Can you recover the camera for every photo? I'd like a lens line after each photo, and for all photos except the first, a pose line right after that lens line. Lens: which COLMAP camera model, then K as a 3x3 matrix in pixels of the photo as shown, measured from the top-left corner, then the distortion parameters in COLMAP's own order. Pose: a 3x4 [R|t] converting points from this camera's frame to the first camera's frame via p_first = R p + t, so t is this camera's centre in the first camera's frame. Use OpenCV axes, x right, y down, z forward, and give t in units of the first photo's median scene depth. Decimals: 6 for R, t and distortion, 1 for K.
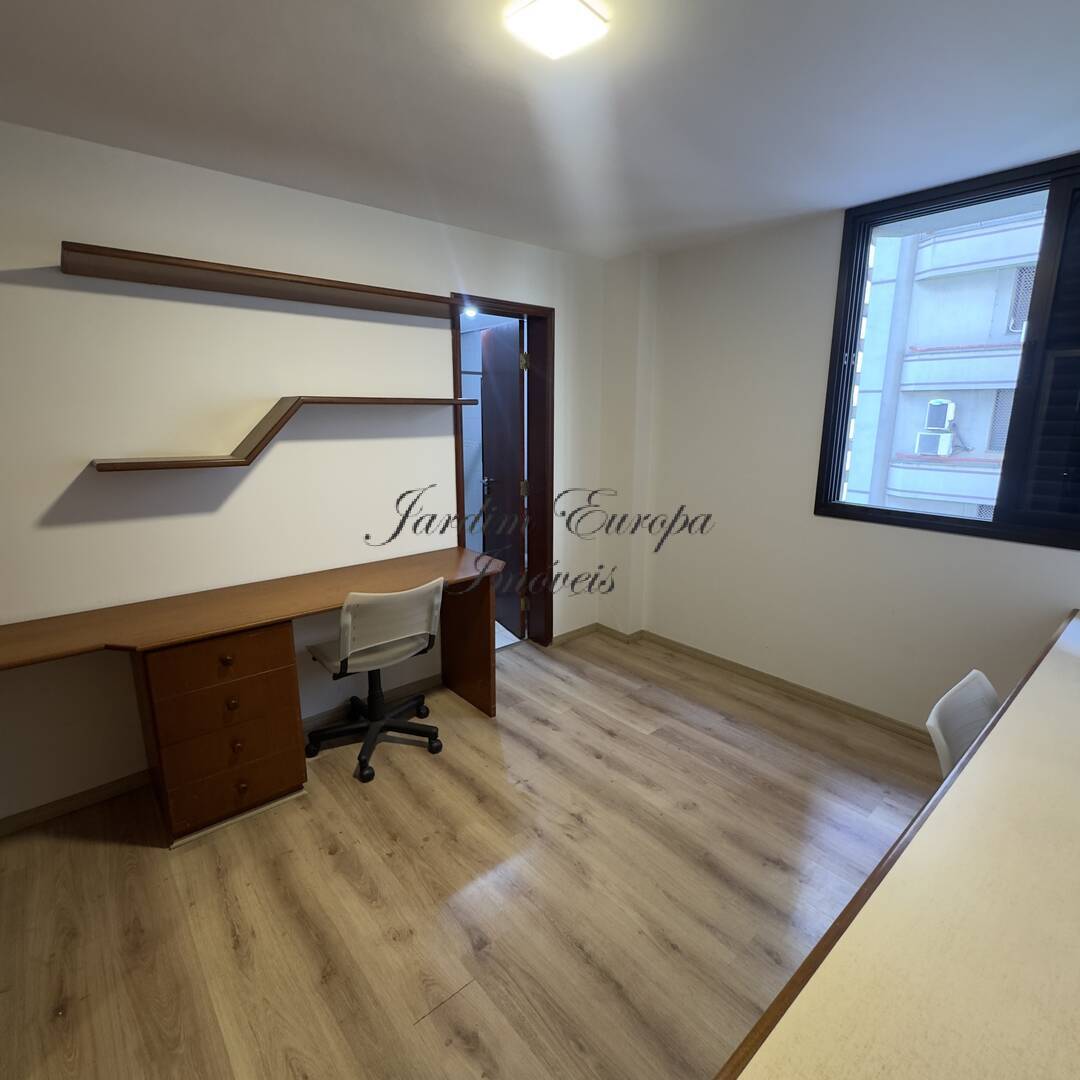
lens RADIAL K [[575.7, 0, 541.5], [0, 575.7, 537.9], [0, 0, 1]] dist [0.000328, 0.000003]
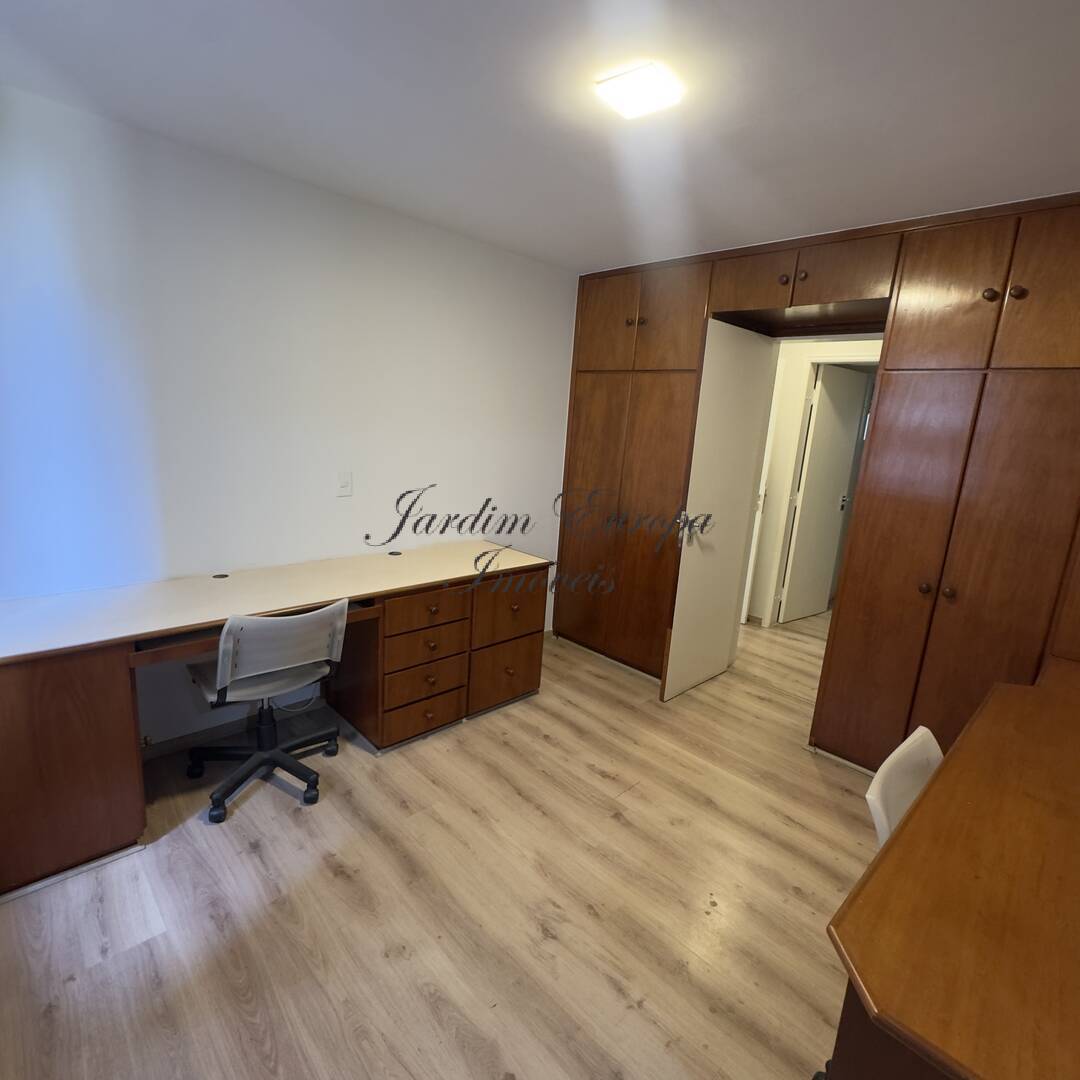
lens RADIAL K [[575.7, 0, 541.5], [0, 575.7, 537.9], [0, 0, 1]] dist [0.000328, 0.000003]
pose [[-0.995649, -0.054912, -0.075279, 0.172539], [-0.080806, 0.911128, 0.404125, -0.351005], [0.046398, 0.408450, -0.911601, 1.606495]]
